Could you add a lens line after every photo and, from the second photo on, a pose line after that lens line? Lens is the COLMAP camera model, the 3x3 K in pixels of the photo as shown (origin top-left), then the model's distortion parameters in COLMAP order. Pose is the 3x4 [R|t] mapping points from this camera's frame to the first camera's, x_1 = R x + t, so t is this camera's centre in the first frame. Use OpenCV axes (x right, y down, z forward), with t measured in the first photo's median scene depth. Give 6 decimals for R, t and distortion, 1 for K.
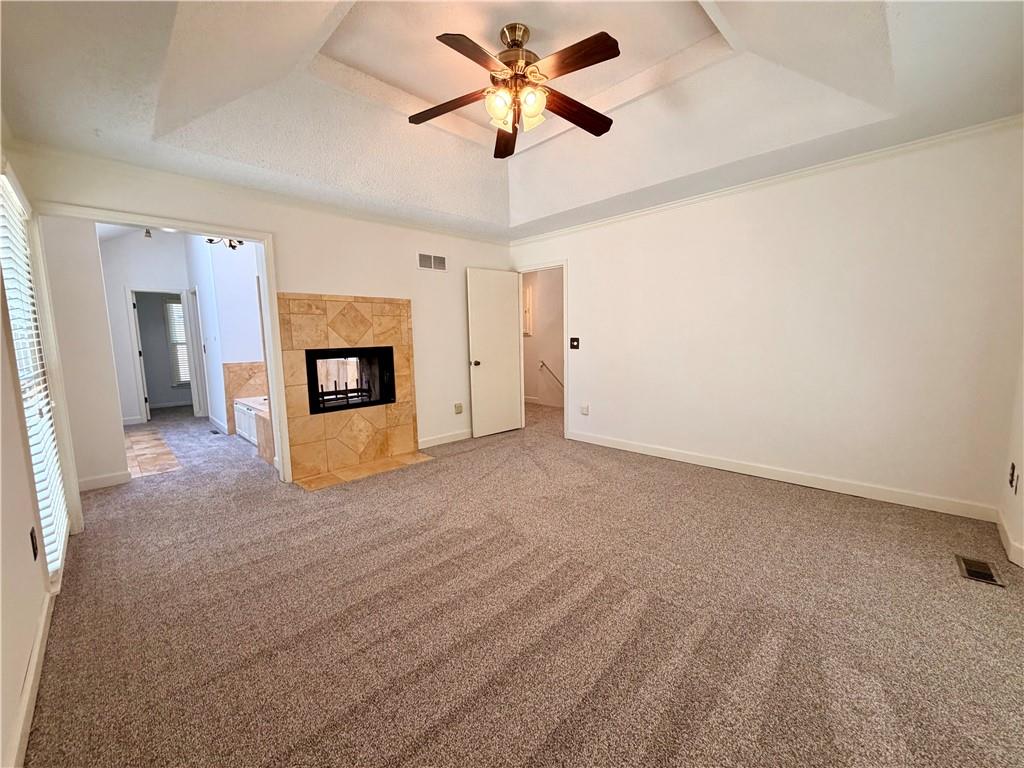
lens RADIAL K [[409.2, 0, 509.7], [0, 409.2, 384.3], [0, 0, 1]] dist [-0.001577, 0.000779]
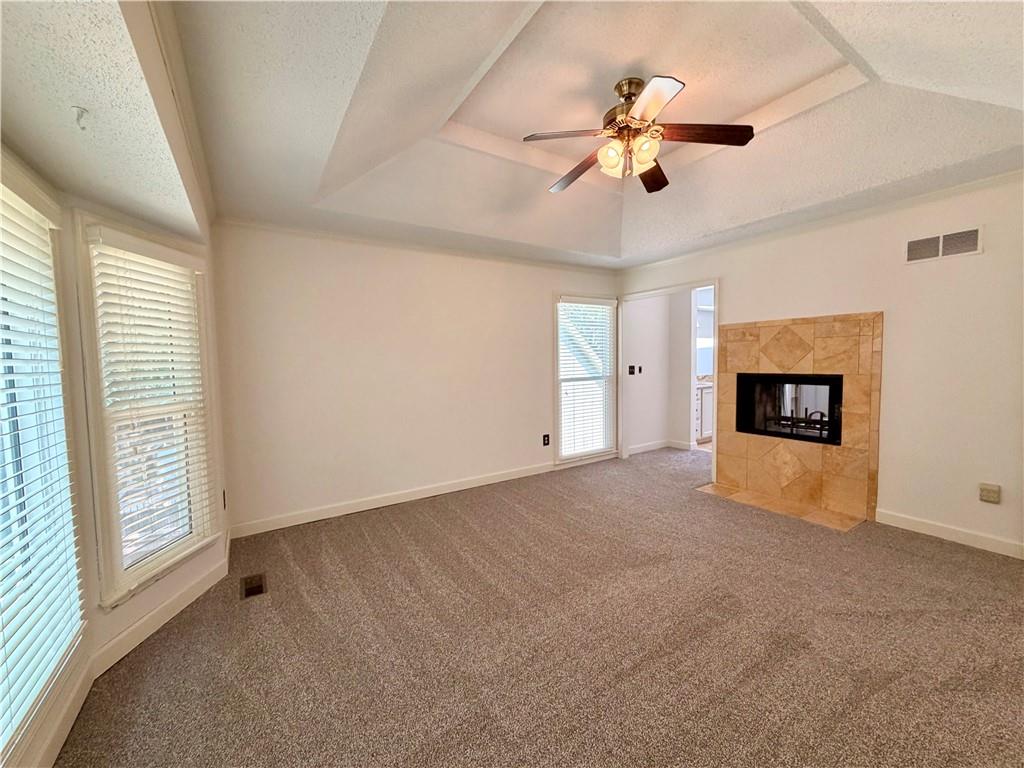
lens RADIAL K [[409.2, 0, 509.7], [0, 409.2, 384.3], [0, 0, 1]] dist [-0.001577, 0.000779]
pose [[-0.203333, 0.084635, -0.975445, 0.649515], [-0.091667, 0.990236, 0.105026, -0.103773], [0.974809, 0.110771, -0.193590, 0.555969]]
